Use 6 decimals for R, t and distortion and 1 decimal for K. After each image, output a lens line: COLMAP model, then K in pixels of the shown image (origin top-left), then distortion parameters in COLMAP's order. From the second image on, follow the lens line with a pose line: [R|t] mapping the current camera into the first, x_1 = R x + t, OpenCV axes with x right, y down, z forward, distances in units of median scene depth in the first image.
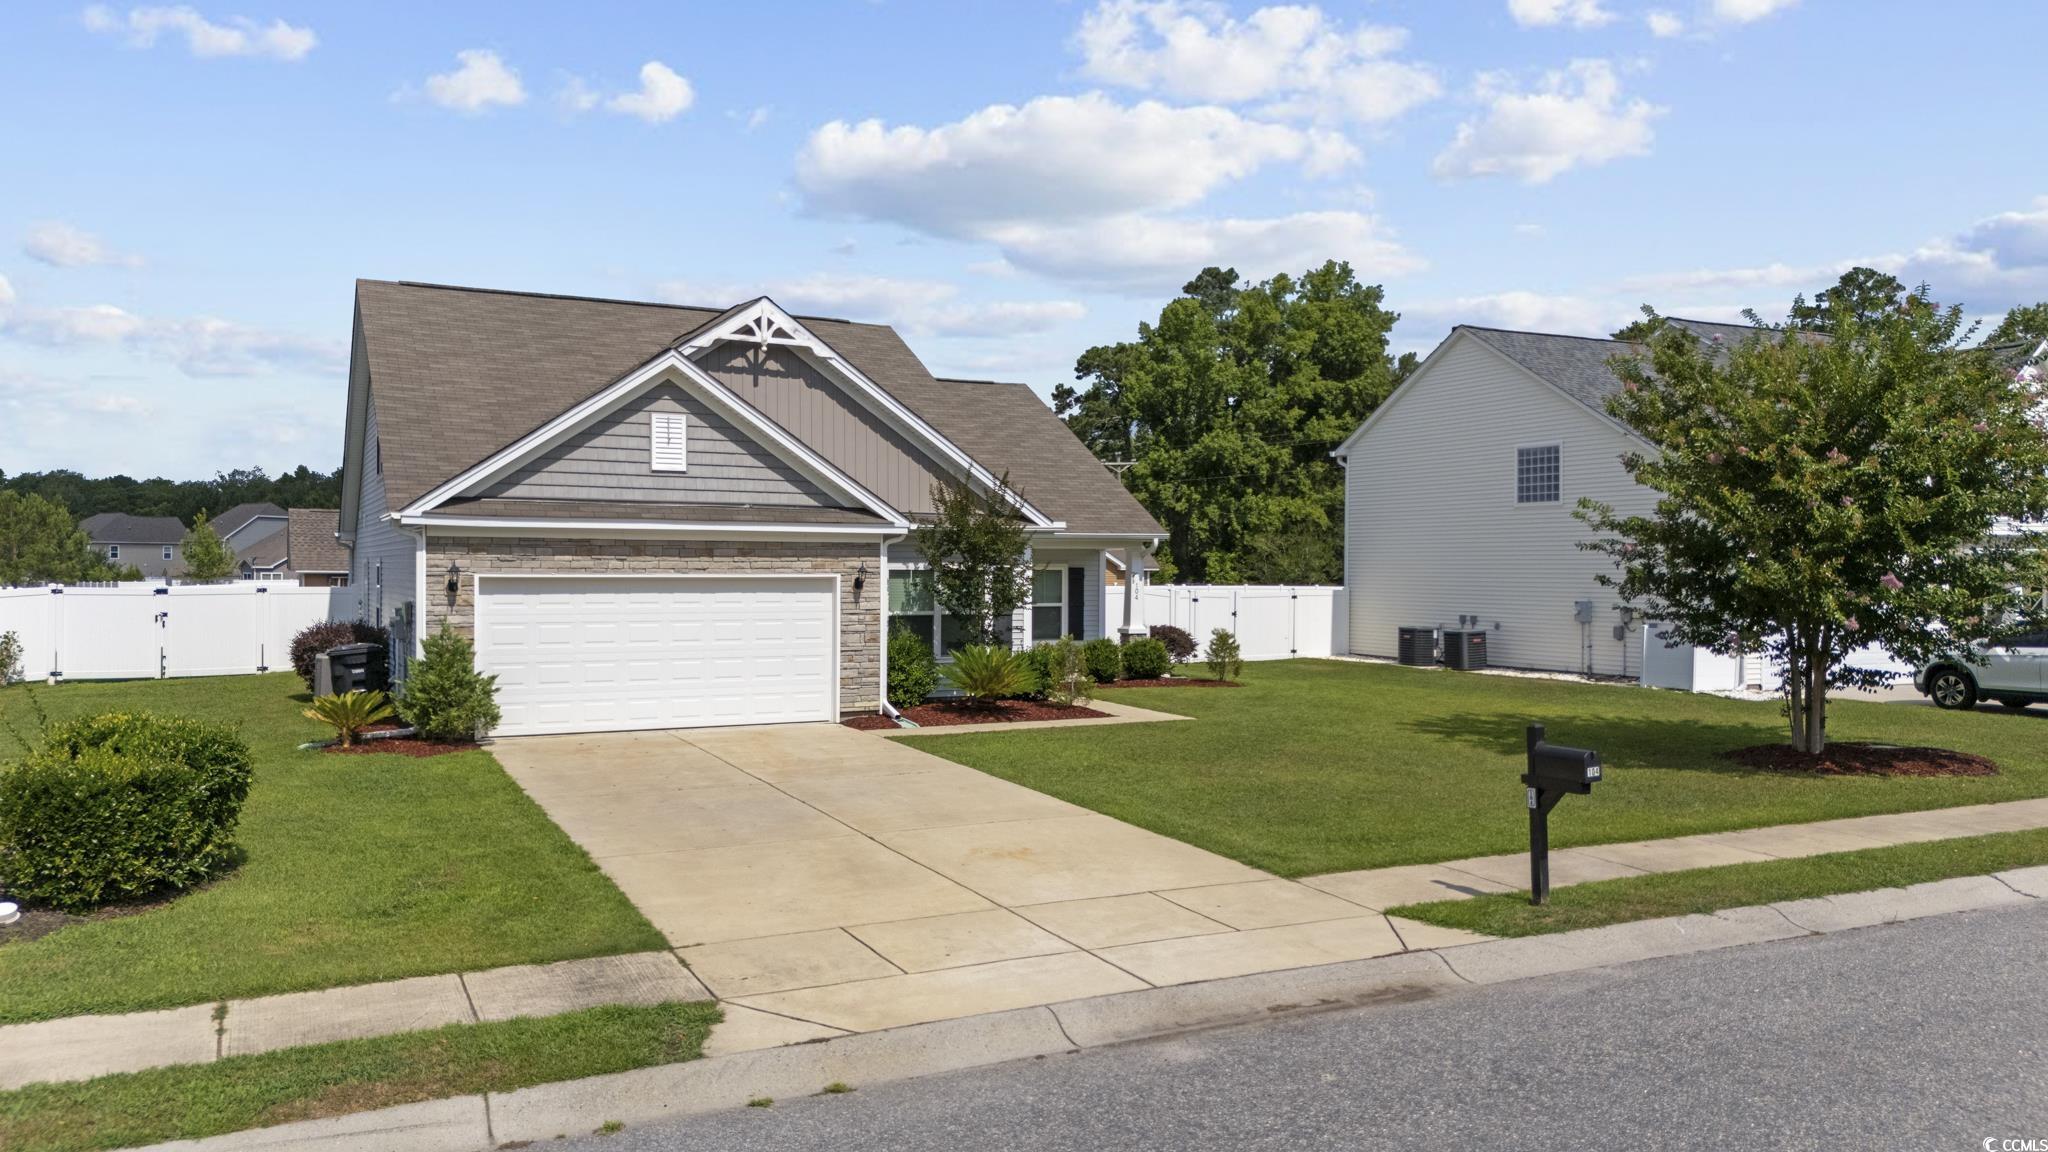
lens RADIAL K [[1502.3, 0, 1024.0], [0, 1502.3, 576.0], [0, 0, 1]] dist [0.046172, -0.006455]
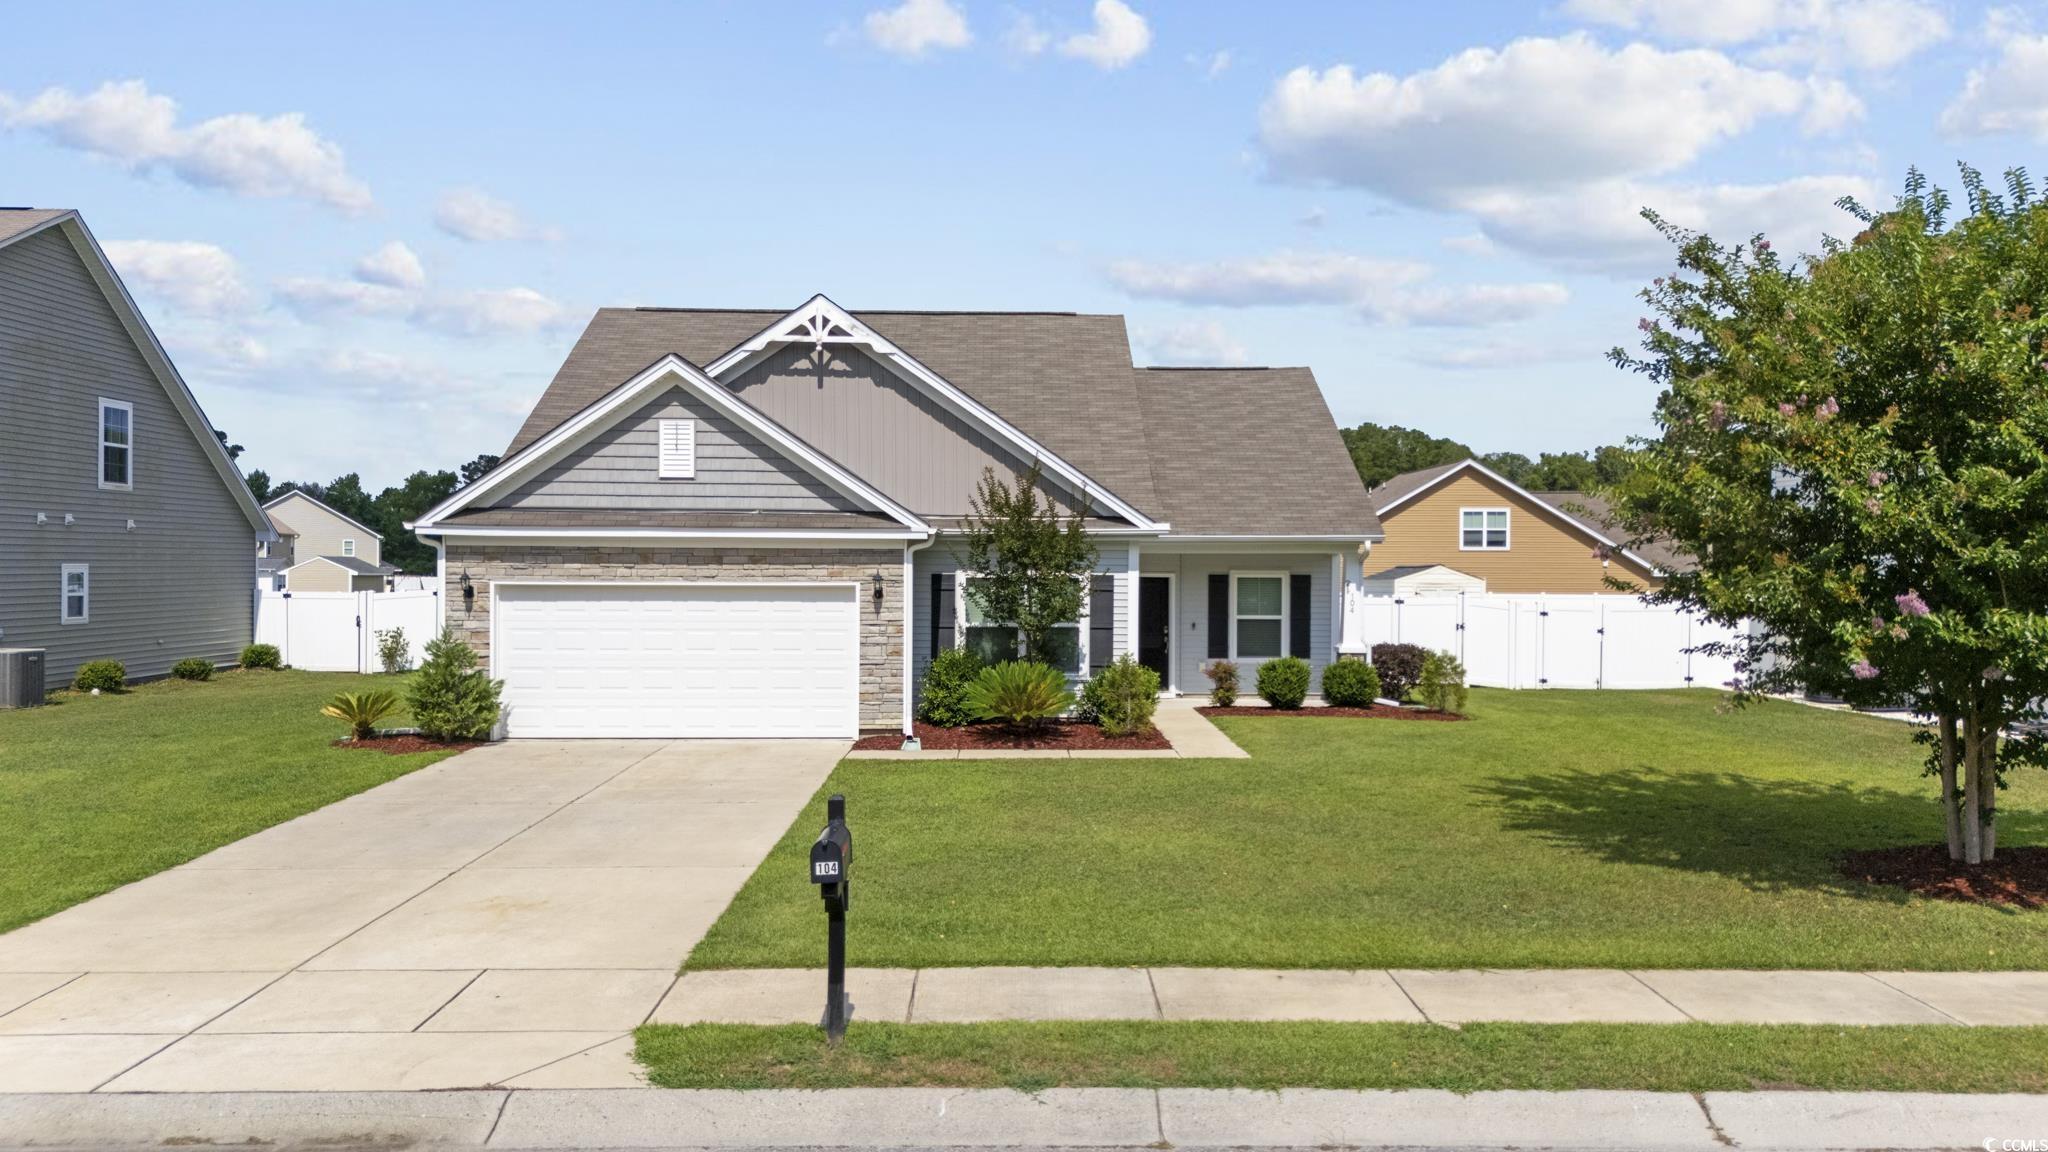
lens RADIAL K [[1502.3, 0, 1024.0], [0, 1502.3, 576.0], [0, 0, 1]] dist [0.046172, -0.006455]
pose [[0.896092, 0.002197, -0.443862, 0.398688], [-0.003591, 0.999991, -0.002301, -0.003568], [0.443853, 0.003656, 0.896092, 0.208347]]
